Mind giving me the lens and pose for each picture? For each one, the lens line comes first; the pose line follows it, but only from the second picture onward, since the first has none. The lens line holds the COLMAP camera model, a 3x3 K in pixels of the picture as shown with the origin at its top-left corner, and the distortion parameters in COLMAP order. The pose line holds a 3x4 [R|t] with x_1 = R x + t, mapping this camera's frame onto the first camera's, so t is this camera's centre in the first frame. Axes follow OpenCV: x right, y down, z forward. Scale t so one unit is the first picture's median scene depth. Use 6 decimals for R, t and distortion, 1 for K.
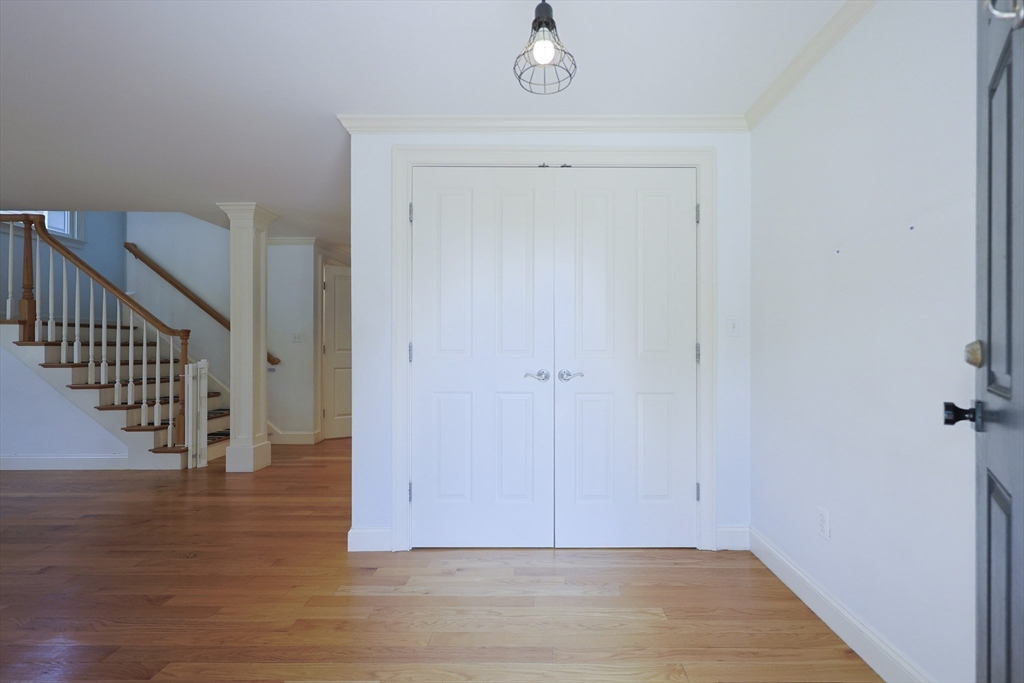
lens RADIAL K [[436.4, 0, 514.5], [0, 436.4, 341.7], [0, 0, 1]] dist [-0.006902, 0.001171]
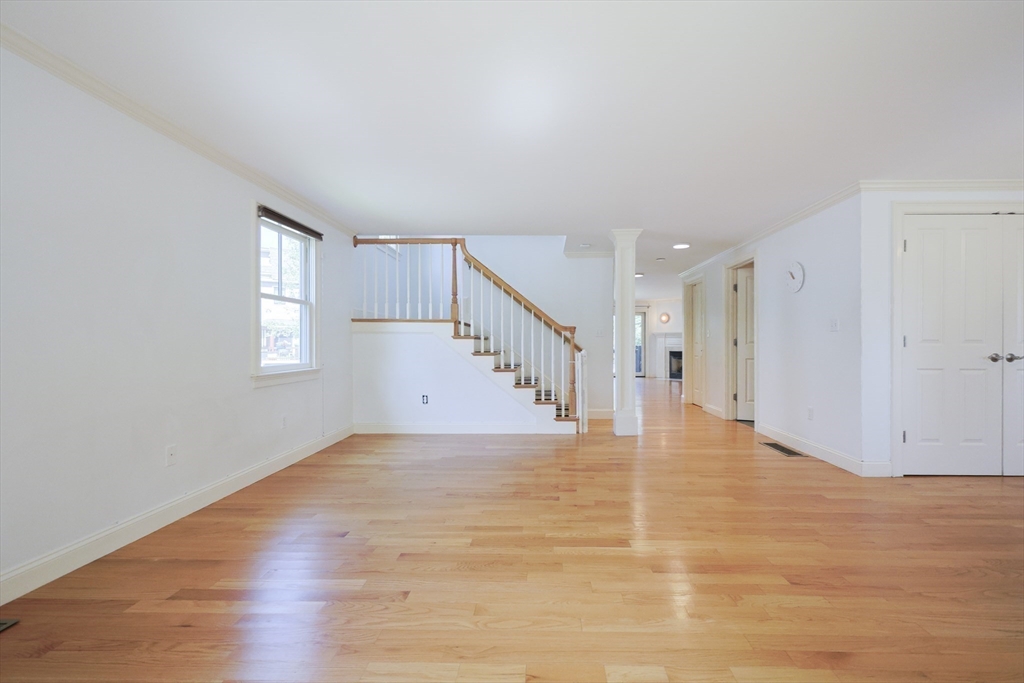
lens RADIAL K [[436.4, 0, 510.5], [0, 436.4, 345.5], [0, 0, 1]] dist [-0.006902, 0.001171]
pose [[0.999332, 0.000370, -0.036532, -0.917877], [0.000323, 0.999820, 0.018979, 0.003903], [0.036532, -0.018978, 0.999152, -0.310098]]
